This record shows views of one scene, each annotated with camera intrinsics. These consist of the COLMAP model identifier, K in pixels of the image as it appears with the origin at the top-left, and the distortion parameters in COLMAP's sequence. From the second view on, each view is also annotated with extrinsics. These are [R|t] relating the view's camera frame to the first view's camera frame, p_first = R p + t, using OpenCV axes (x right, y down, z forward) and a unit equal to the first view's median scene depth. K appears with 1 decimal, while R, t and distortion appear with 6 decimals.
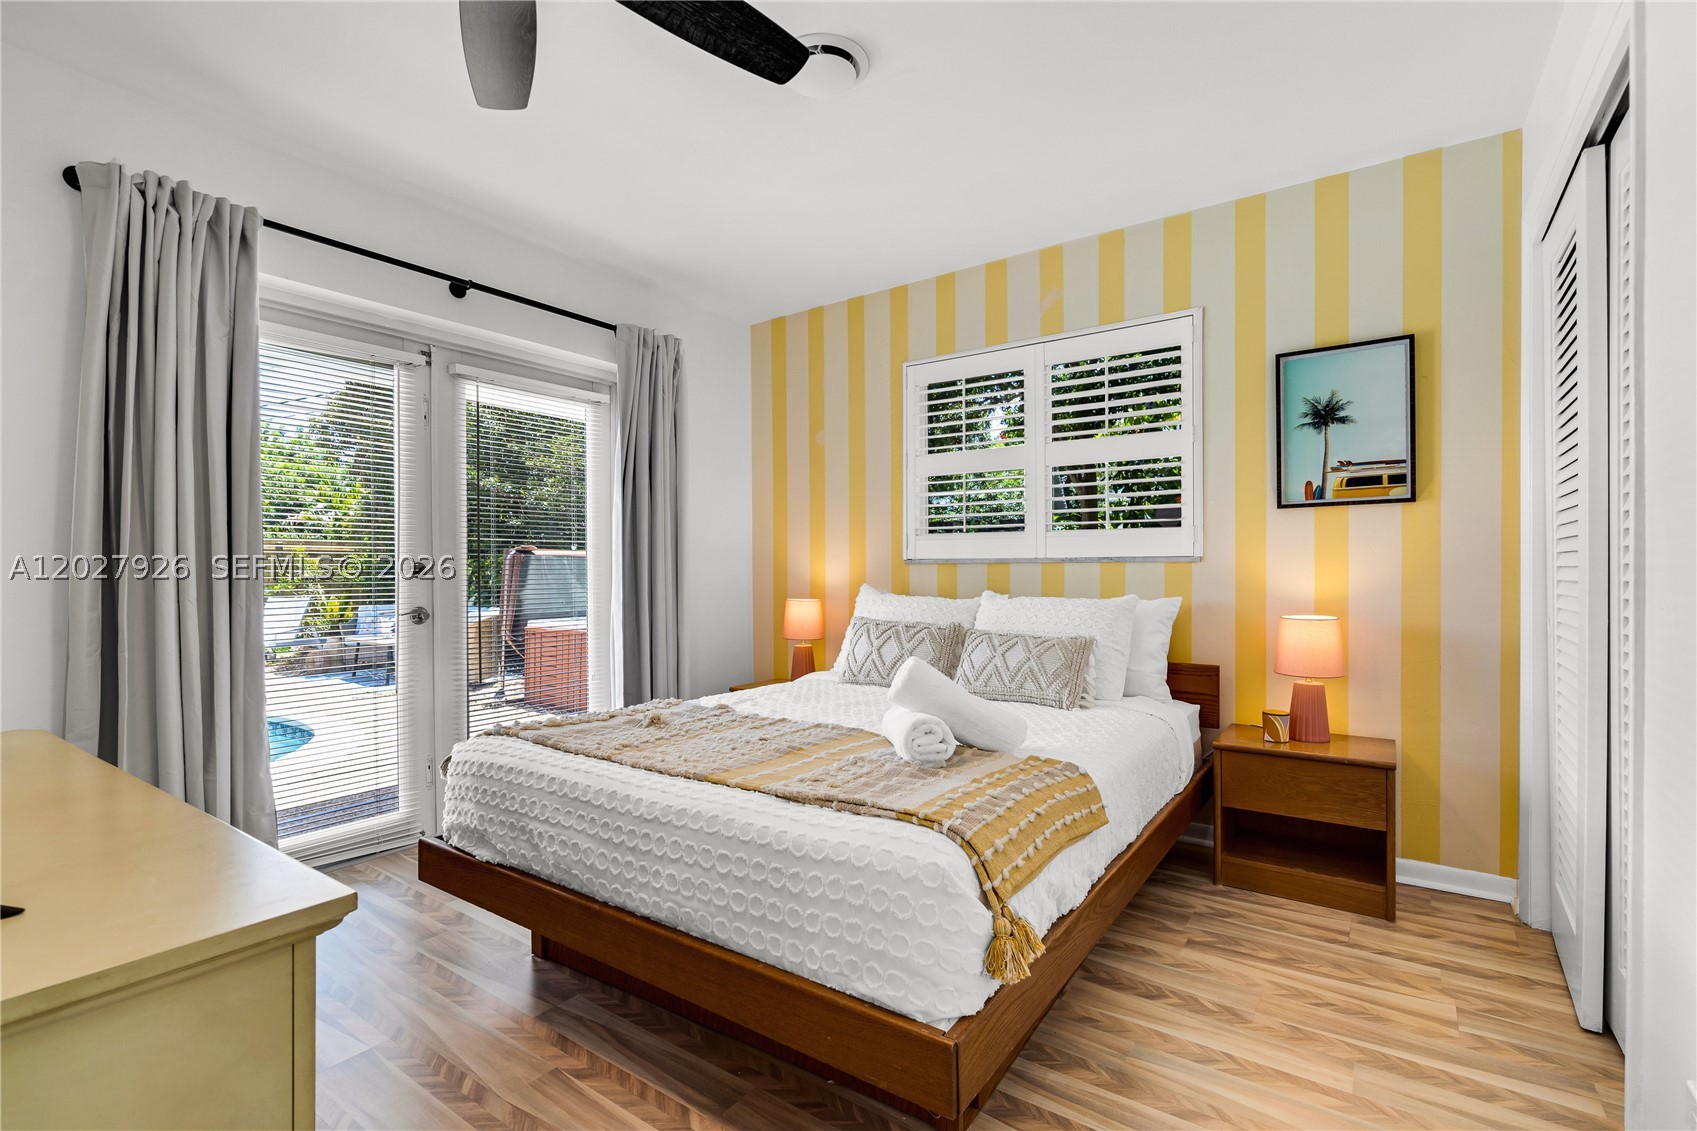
lens RADIAL K [[713.3, 0, 889.5], [0, 713.3, 569.1], [0, 0, 1]] dist [-0.002317, -0.000106]
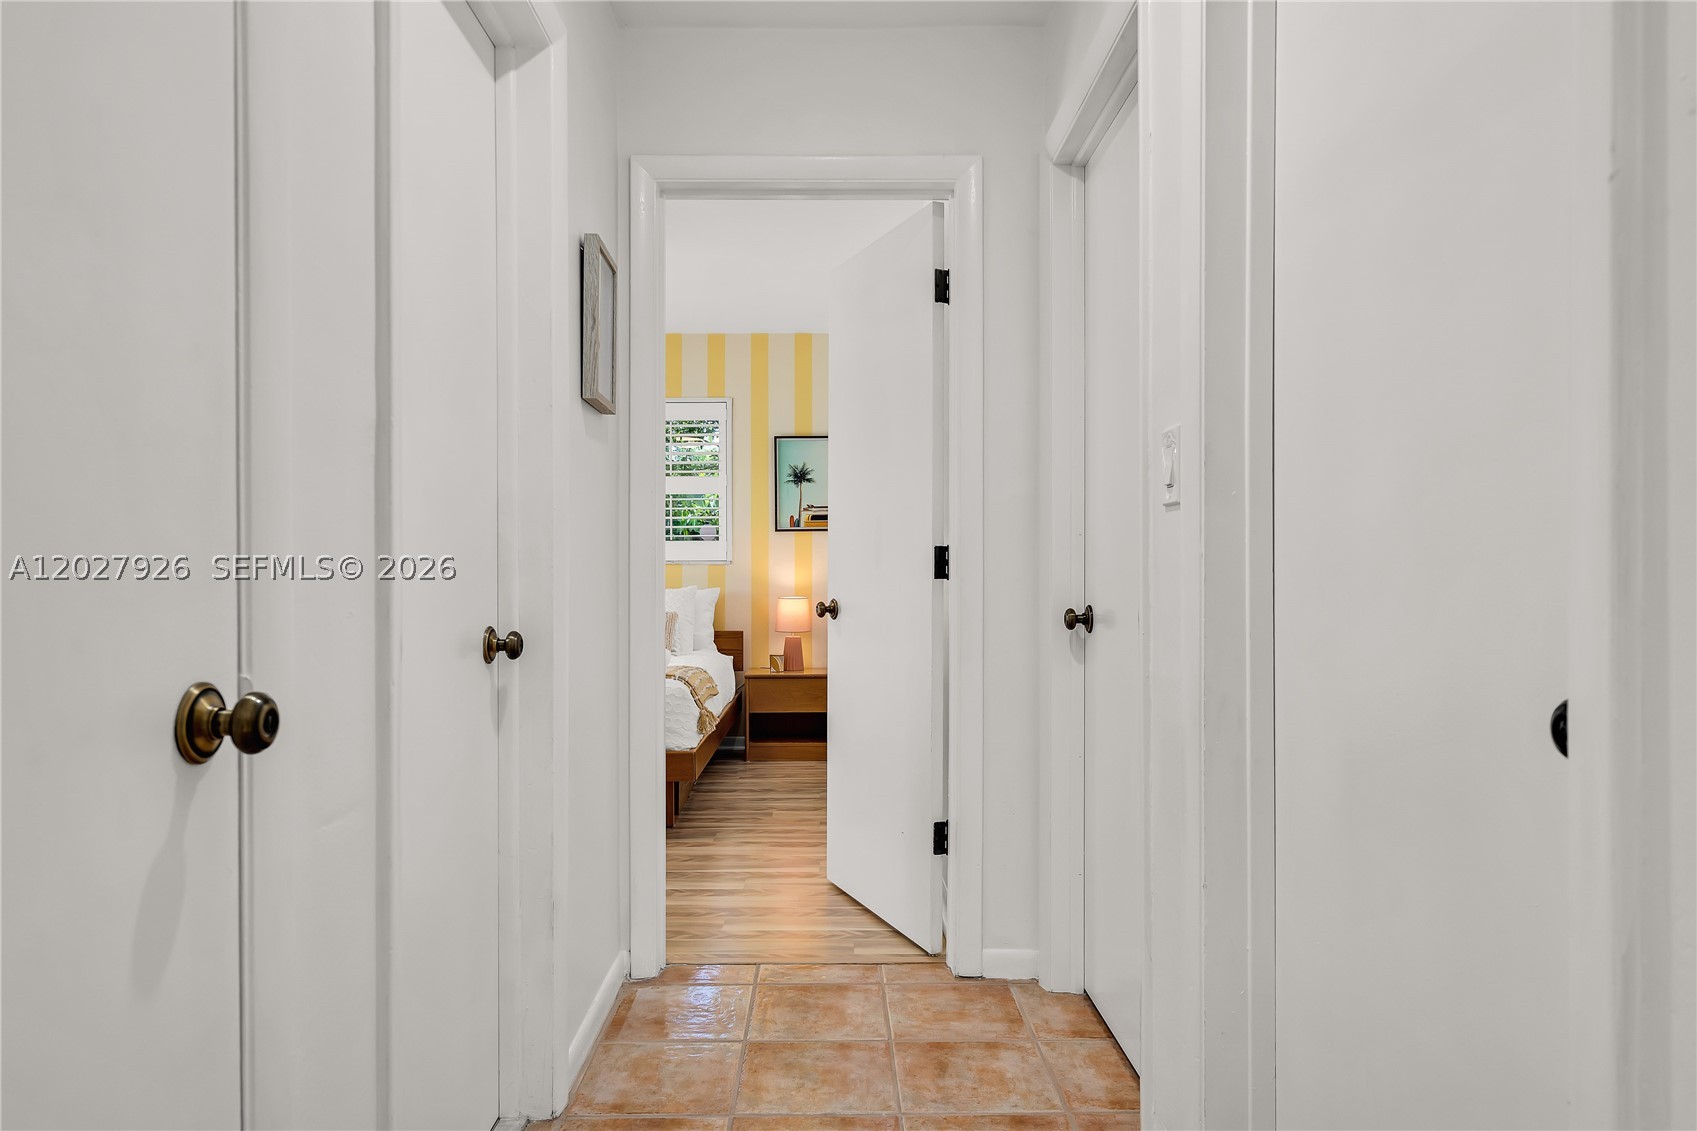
lens RADIAL K [[779.2, 0, 841.6], [0, 779.2, 576.4], [0, 0, 1]] dist [0.000584, 0.000039]
pose [[0.810202, -0.003201, 0.586142, -0.375296], [0.000761, 0.999990, 0.004409, 0.009120], [-0.586150, -0.003126, 0.810197, -0.527950]]
